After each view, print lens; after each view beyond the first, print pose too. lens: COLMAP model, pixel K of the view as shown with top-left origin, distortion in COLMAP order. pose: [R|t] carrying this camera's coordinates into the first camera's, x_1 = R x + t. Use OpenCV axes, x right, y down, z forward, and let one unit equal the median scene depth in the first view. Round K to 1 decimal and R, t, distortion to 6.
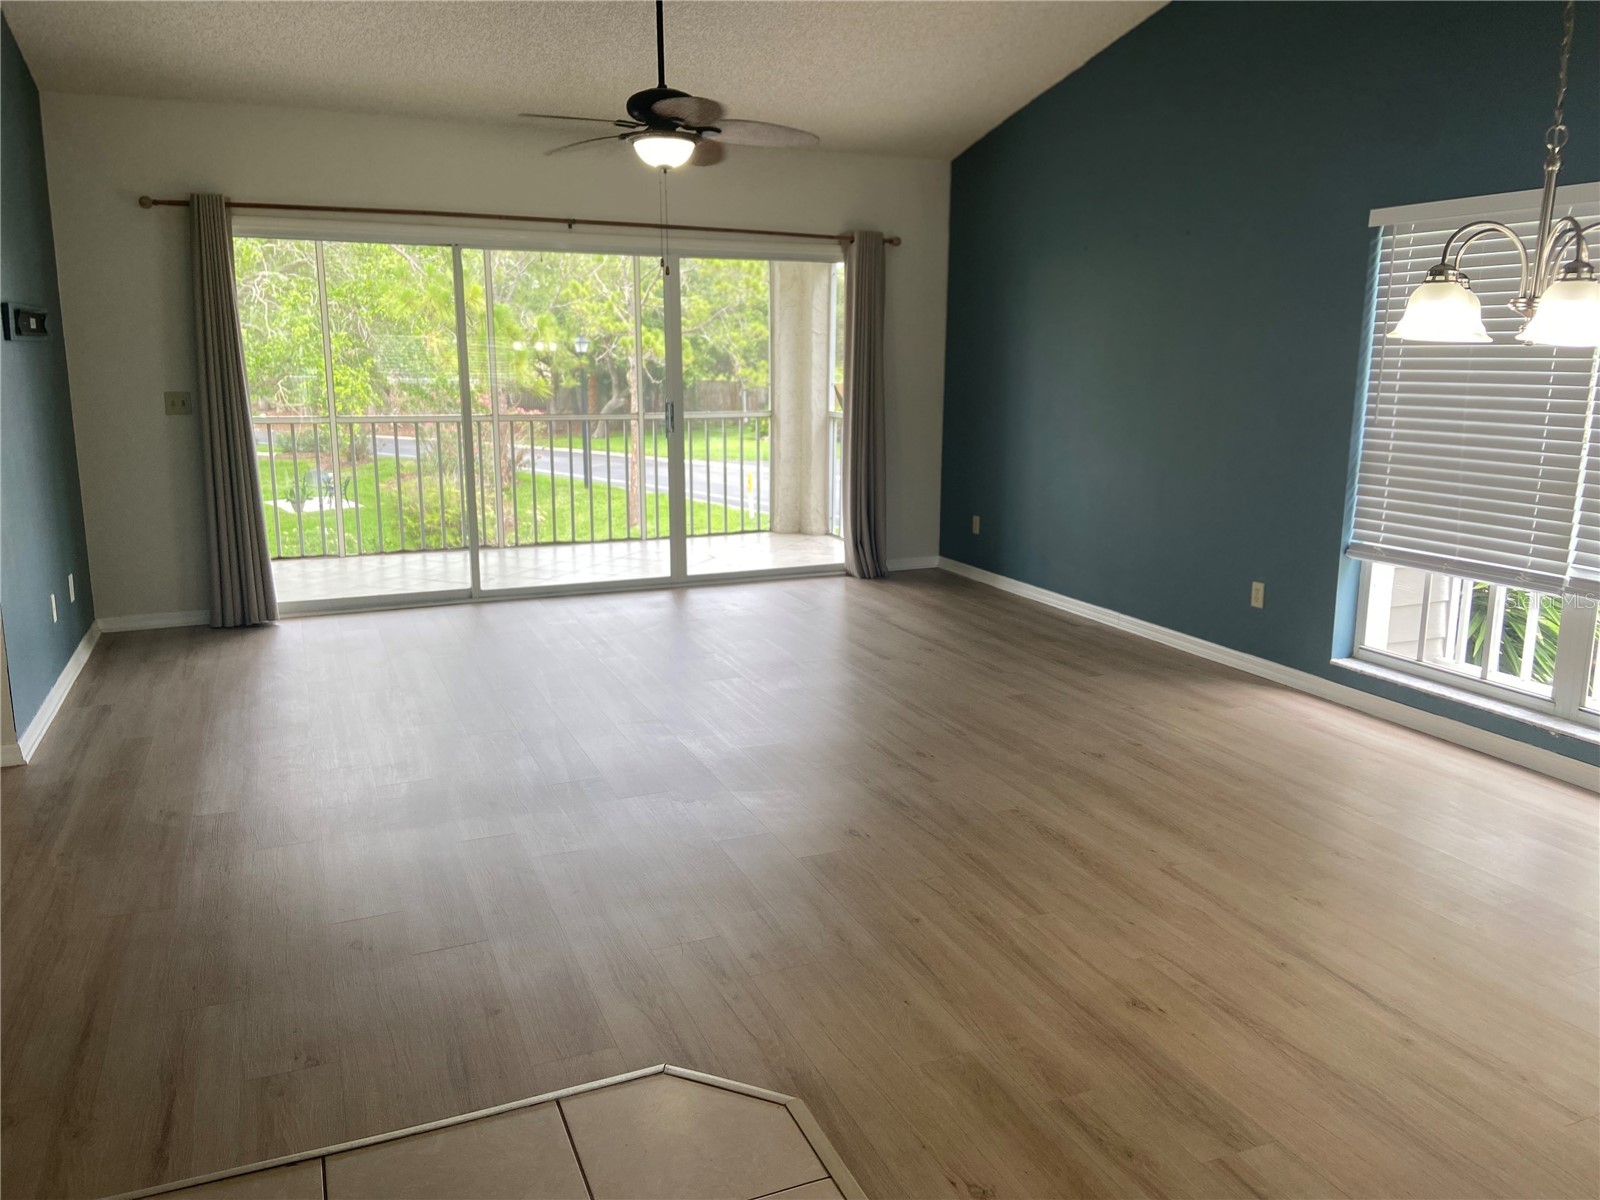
lens RADIAL K [[1195.5, 0, 805.2], [0, 1195.5, 576.3], [0, 0, 1]] dist [0.130838, -0.166934]
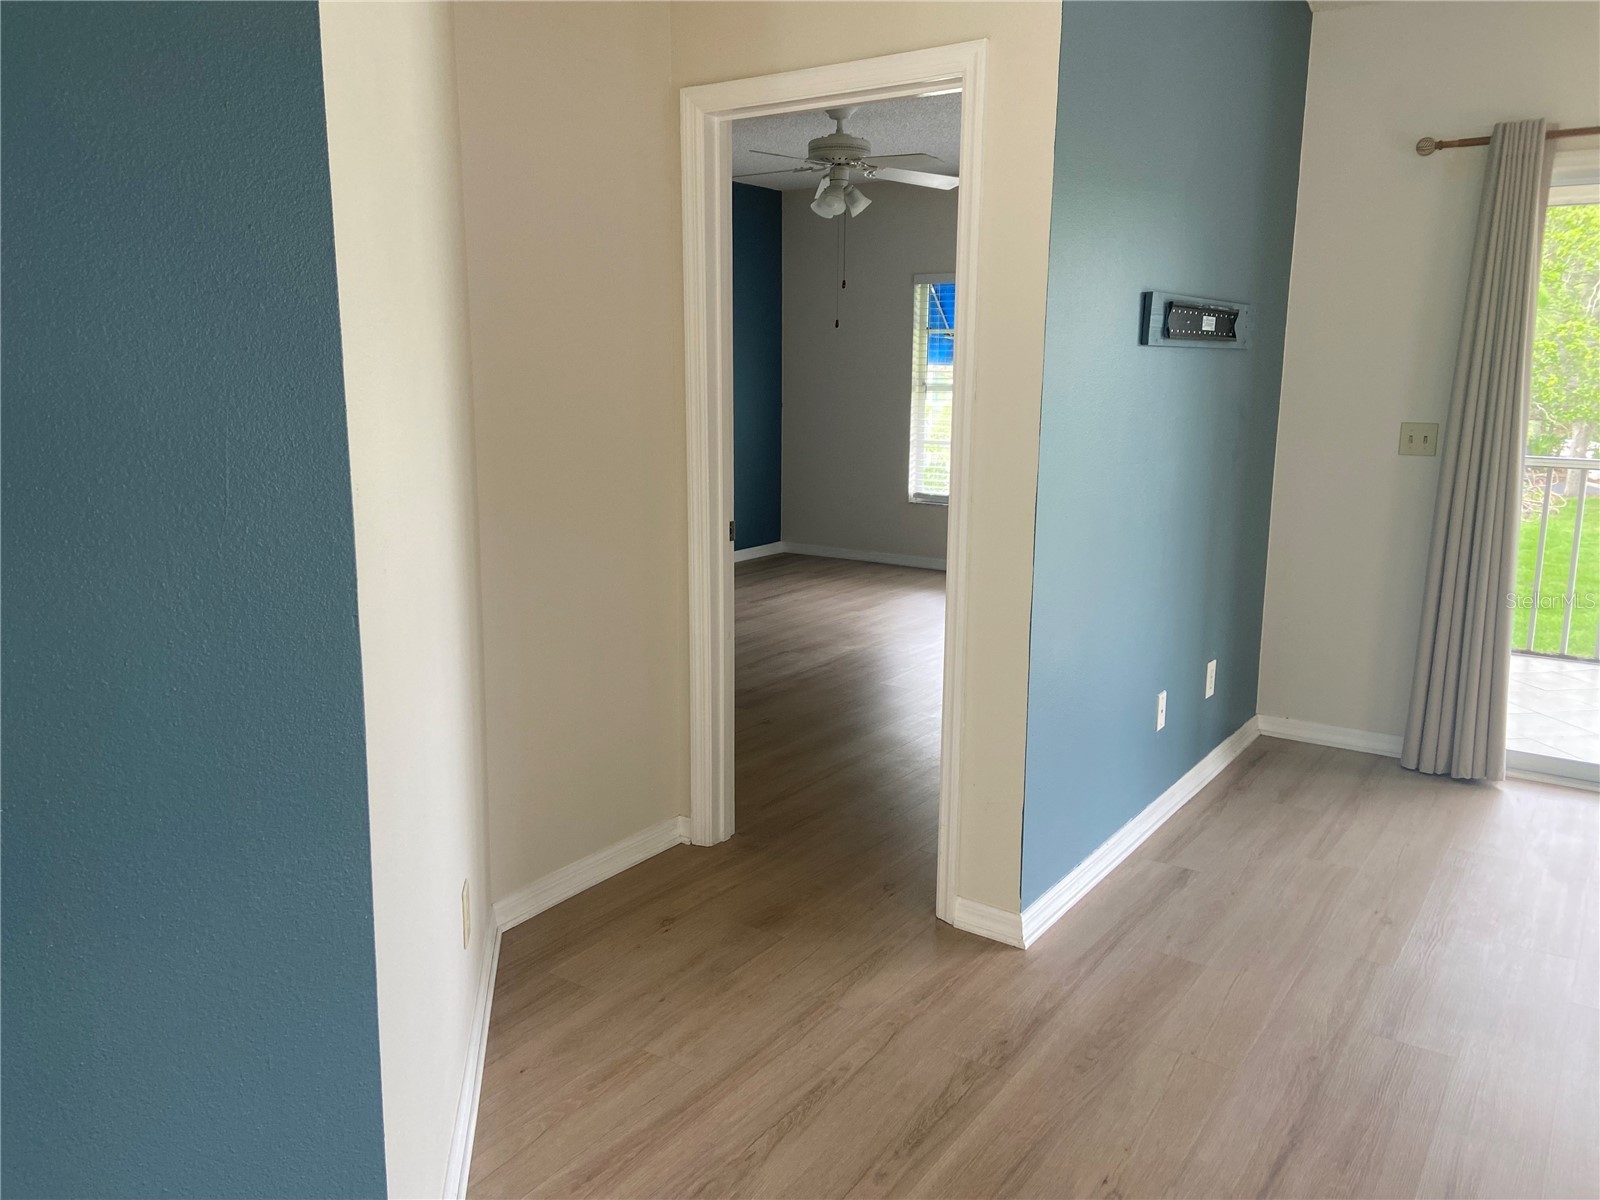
lens RADIAL K [[1195.5, 0, 805.2], [0, 1195.5, 576.3], [0, 0, 1]] dist [0.130838, -0.166934]
pose [[0.529756, 0.149339, -0.834899, -0.113011], [-0.164570, 0.983767, 0.071545, -0.060259], [0.832031, 0.099498, 0.545733, 0.357808]]
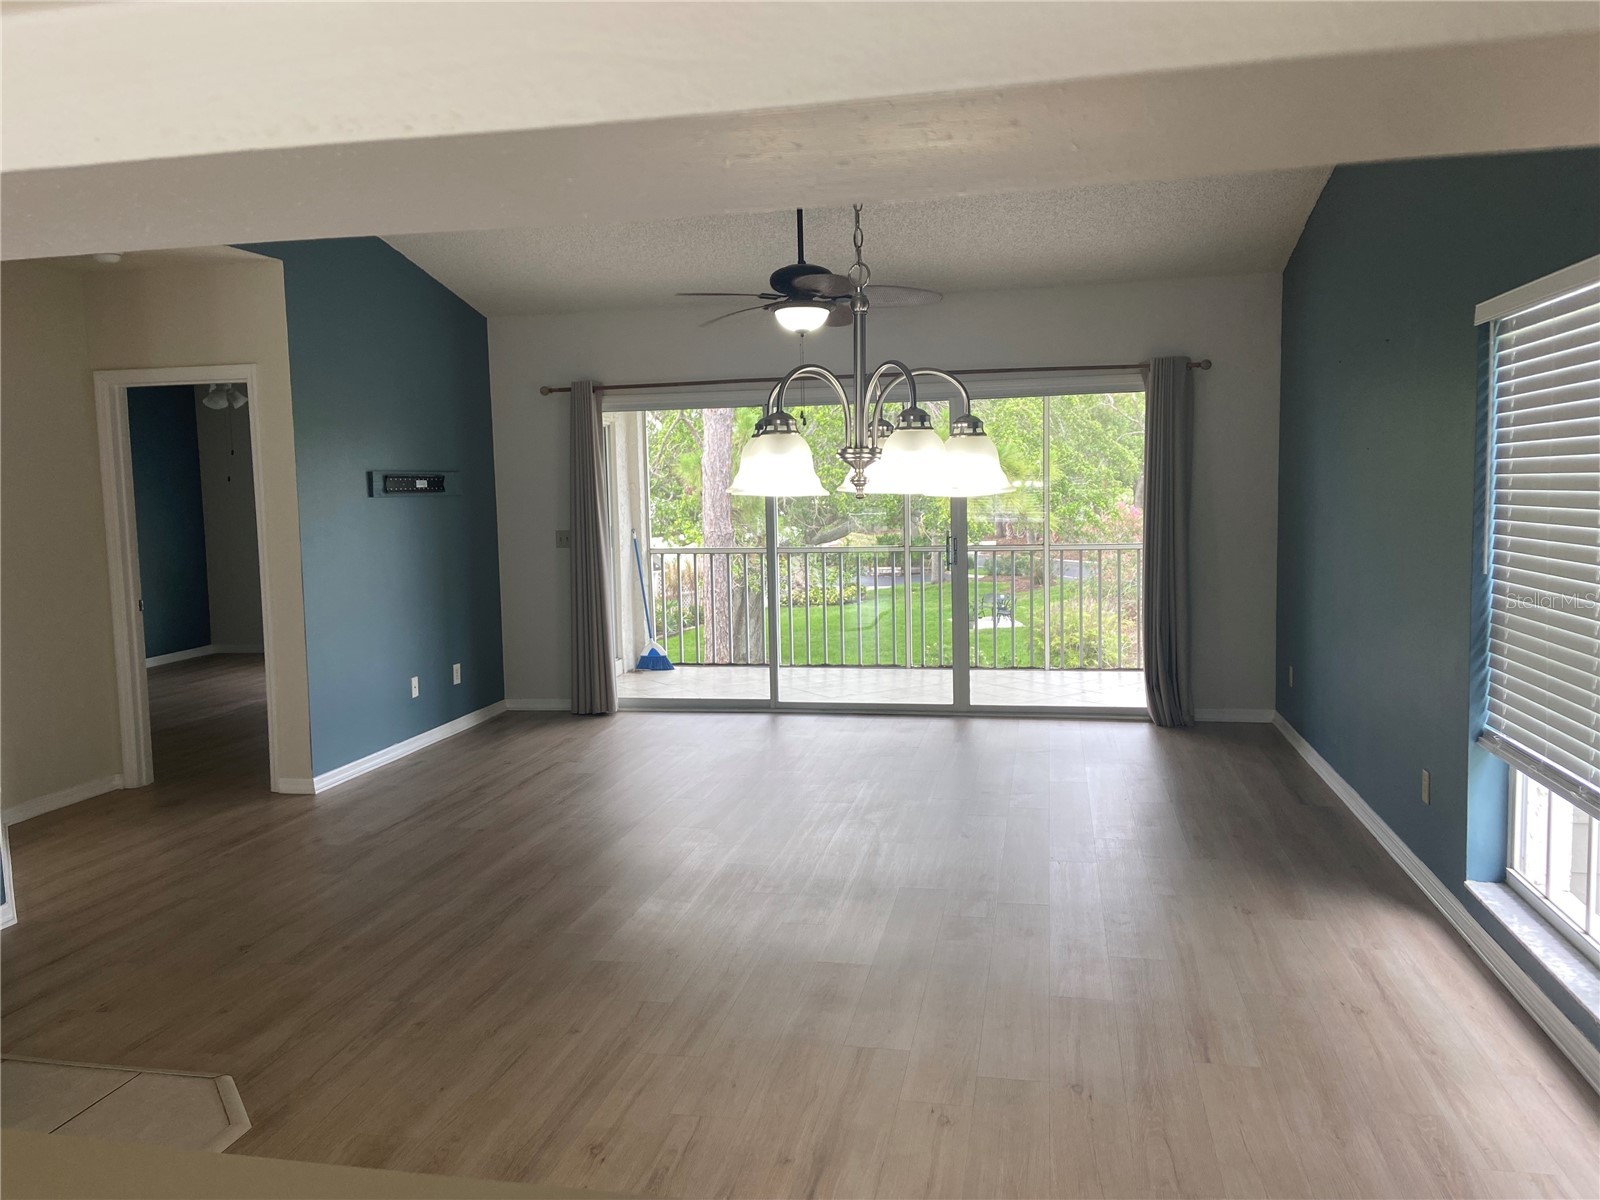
lens RADIAL K [[1195.5, 0, 805.2], [0, 1195.5, 576.3], [0, 0, 1]] dist [0.130838, -0.166934]
pose [[0.822511, 0.022263, -0.568313, 0.444924], [-0.080167, 0.993796, -0.077094, -0.024312], [0.563071, 0.108970, 0.819193, 0.101242]]
